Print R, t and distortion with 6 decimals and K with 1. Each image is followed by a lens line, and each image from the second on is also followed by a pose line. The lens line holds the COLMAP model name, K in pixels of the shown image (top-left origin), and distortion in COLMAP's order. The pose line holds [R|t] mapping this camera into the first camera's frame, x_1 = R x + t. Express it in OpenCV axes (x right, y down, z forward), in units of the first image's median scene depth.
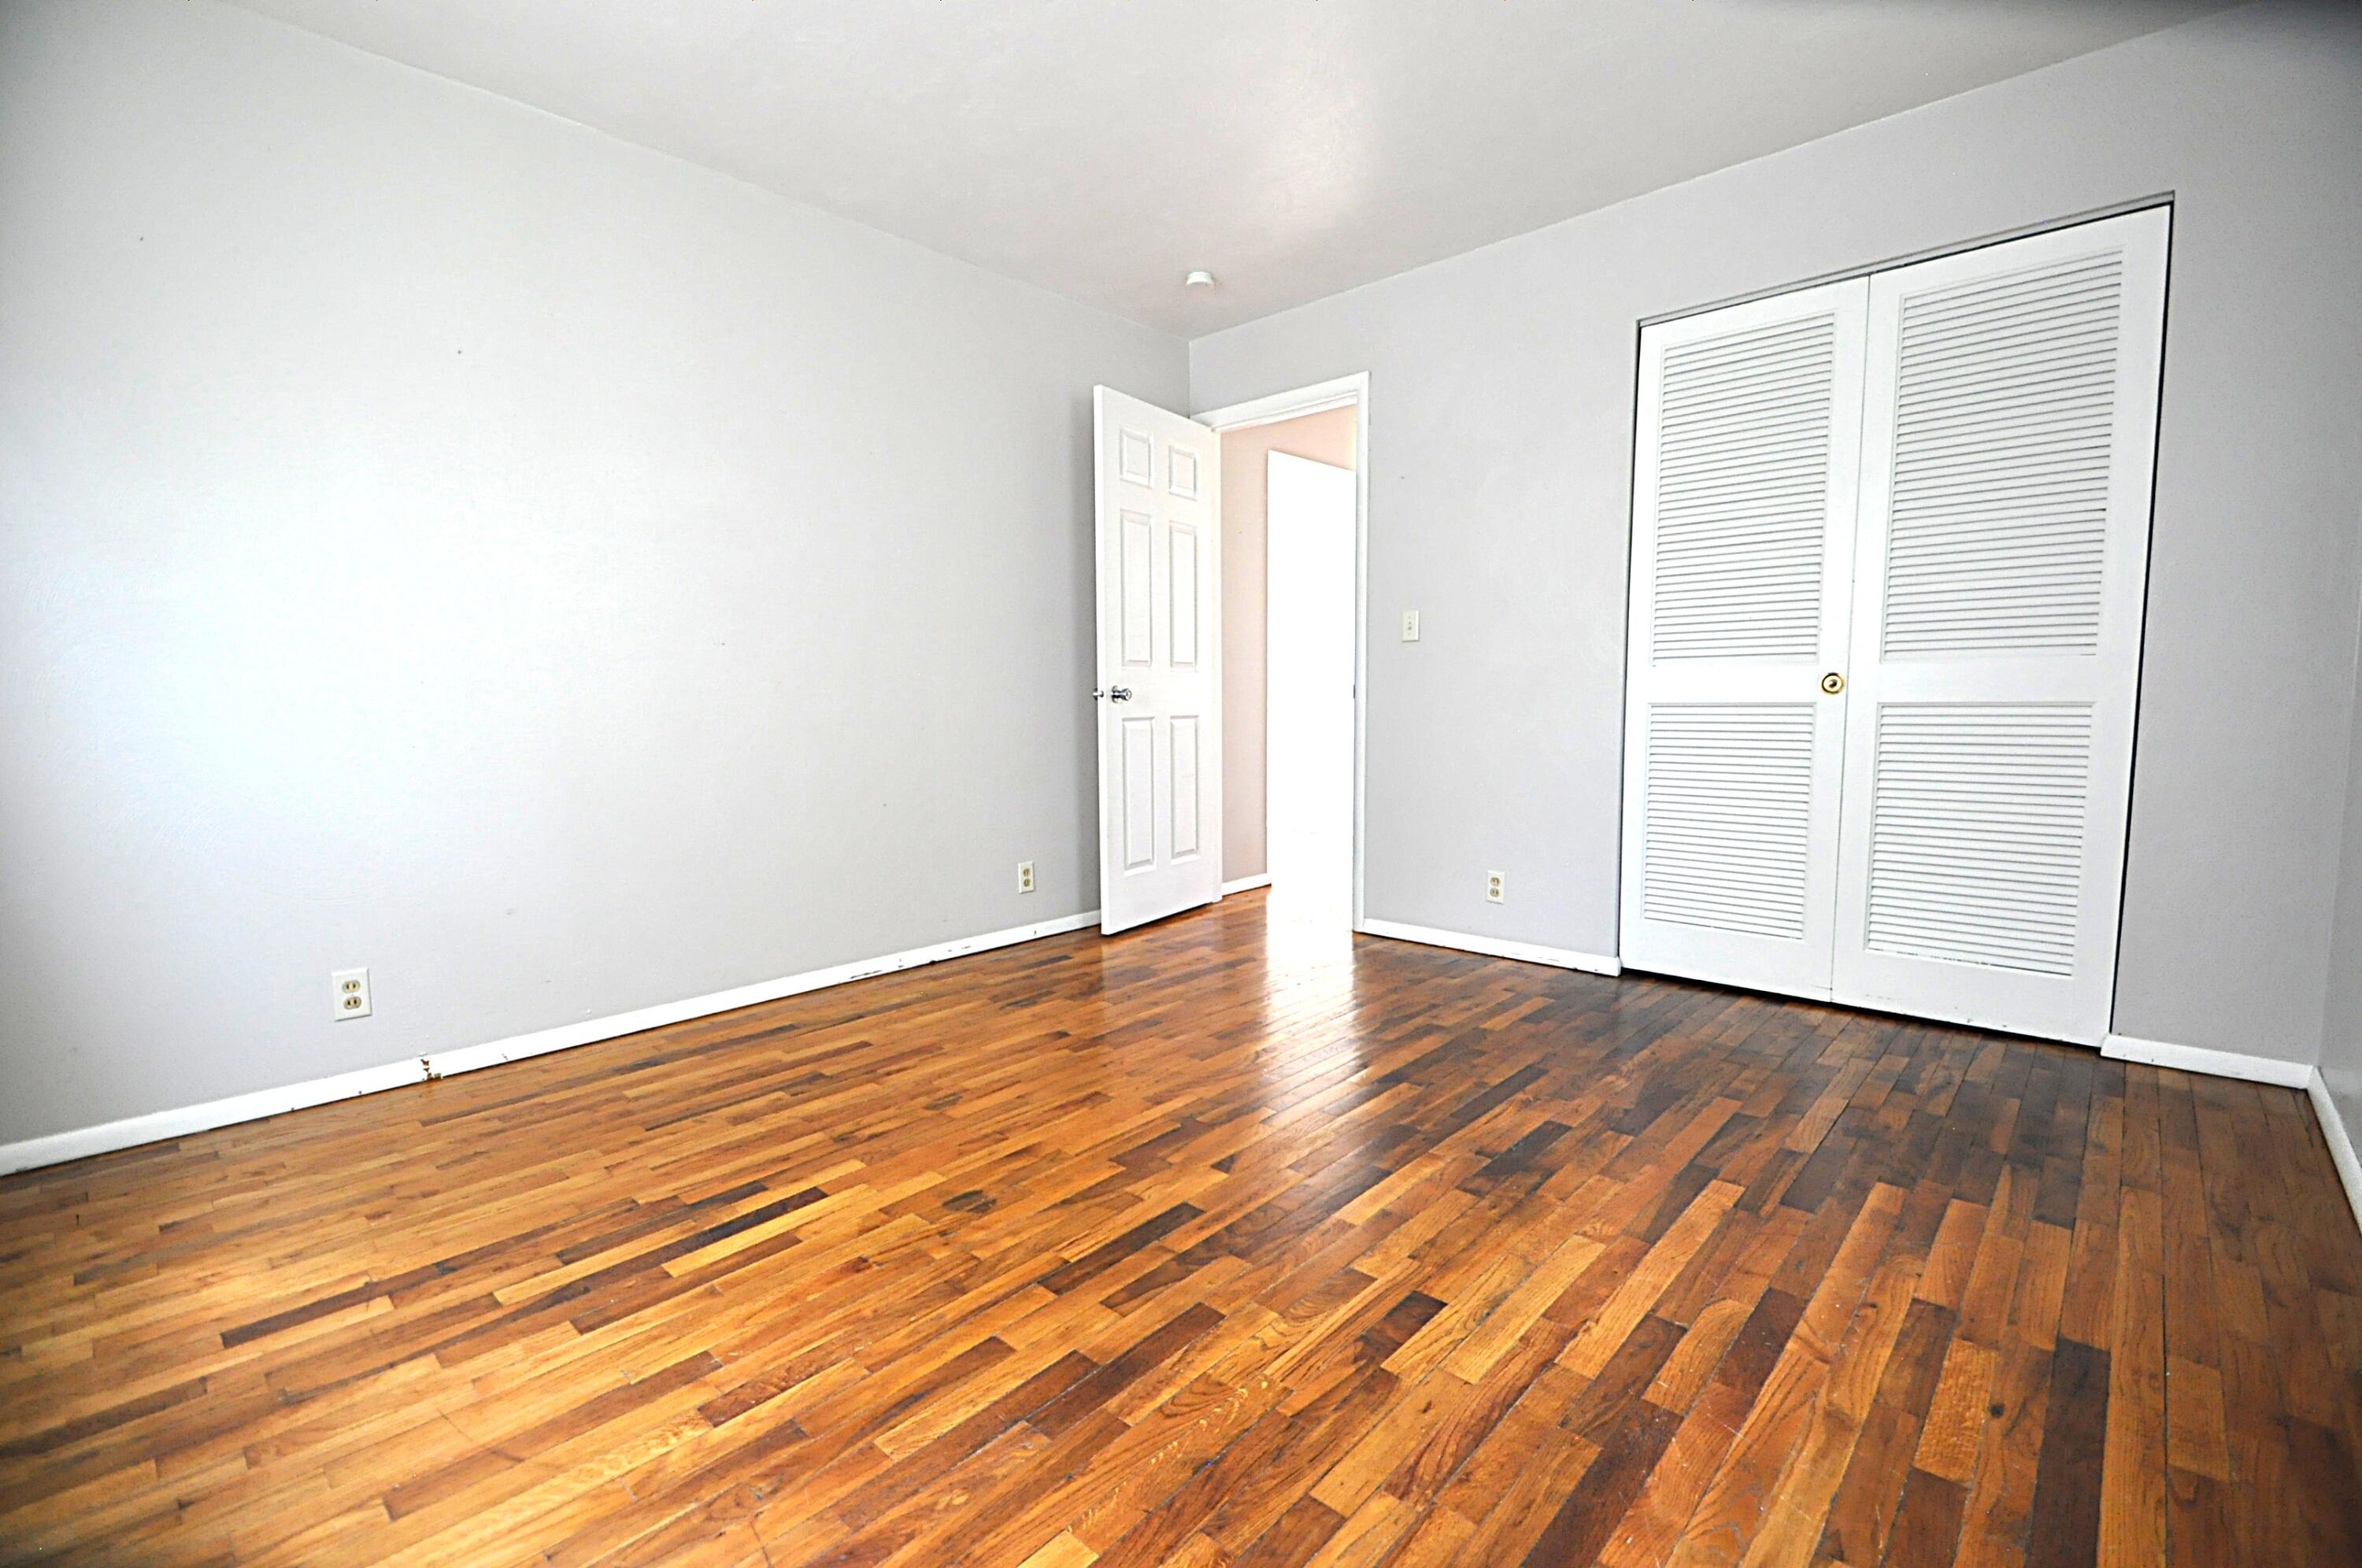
lens RADIAL K [[1030.7, 0, 1173.9], [0, 1030.7, 789.0], [0, 0, 1]] dist [0.020127, -0.020377]
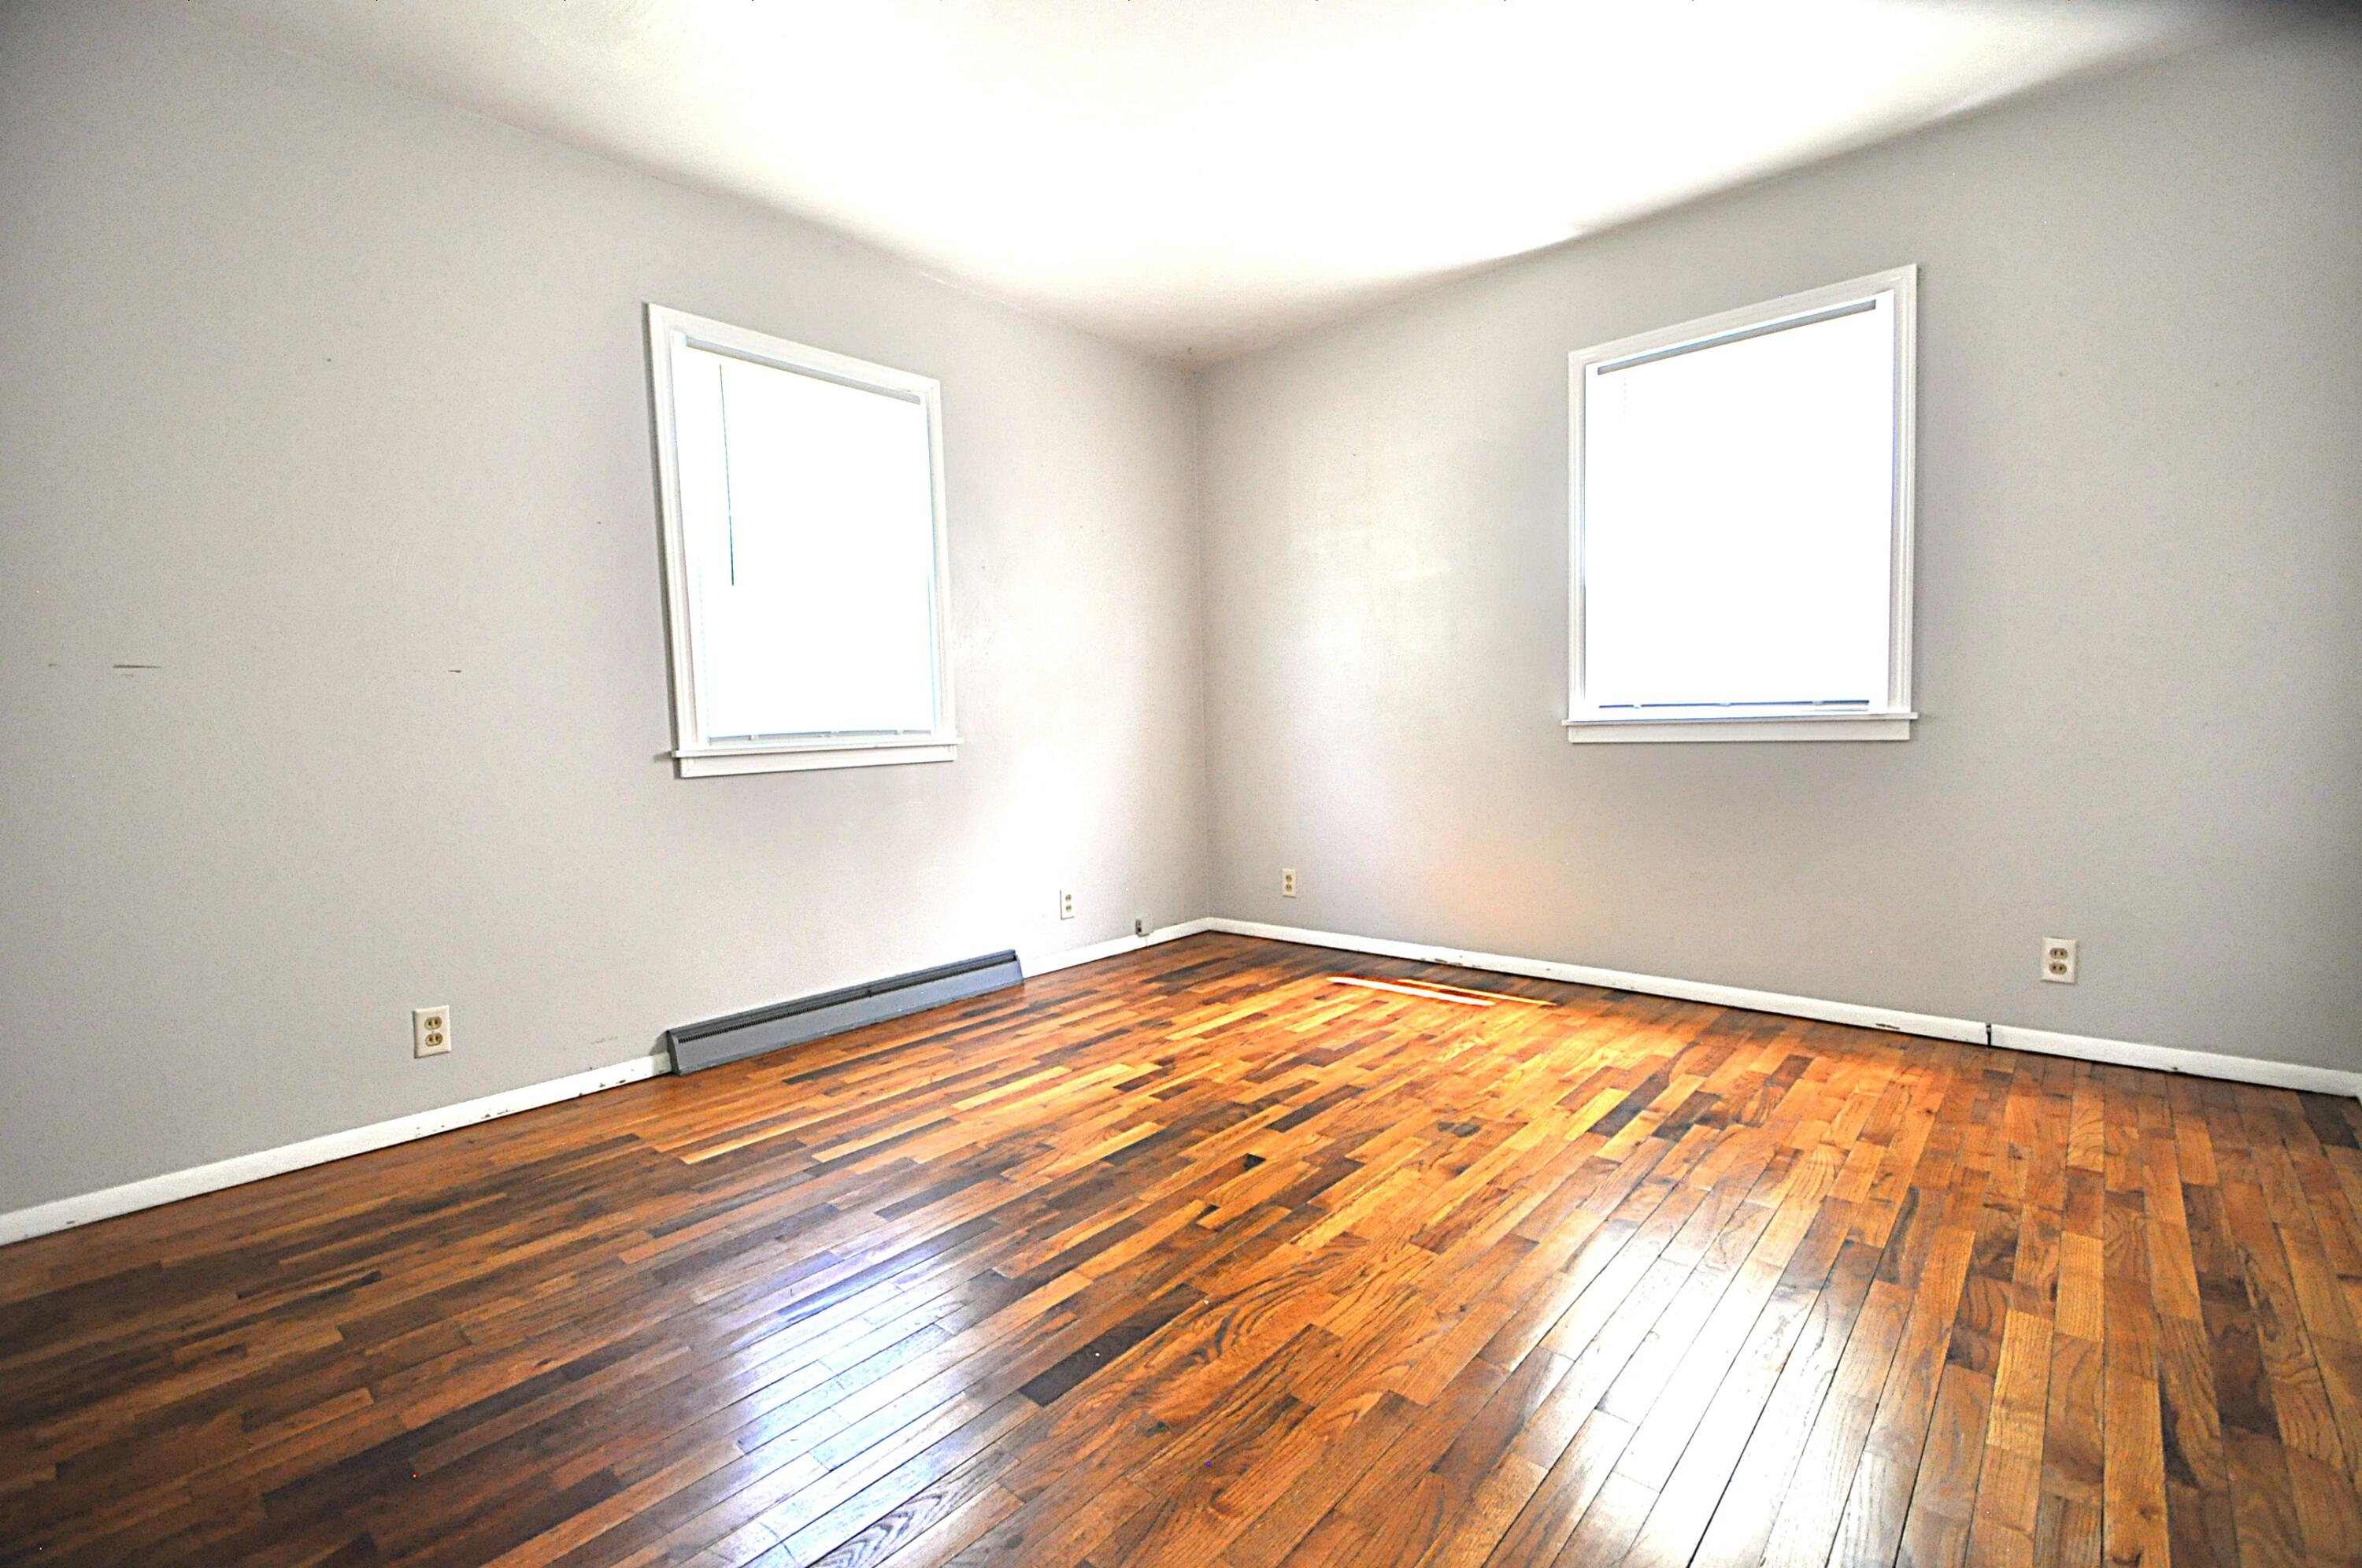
lens RADIAL K [[1030.7, 0, 1173.9], [0, 1030.7, 789.0], [0, 0, 1]] dist [0.020127, -0.020377]
pose [[-0.998875, 0.043291, -0.019334, 0.153150], [0.039575, 0.985858, 0.162842, -0.217578], [0.026110, 0.161894, -0.986463, 2.268441]]
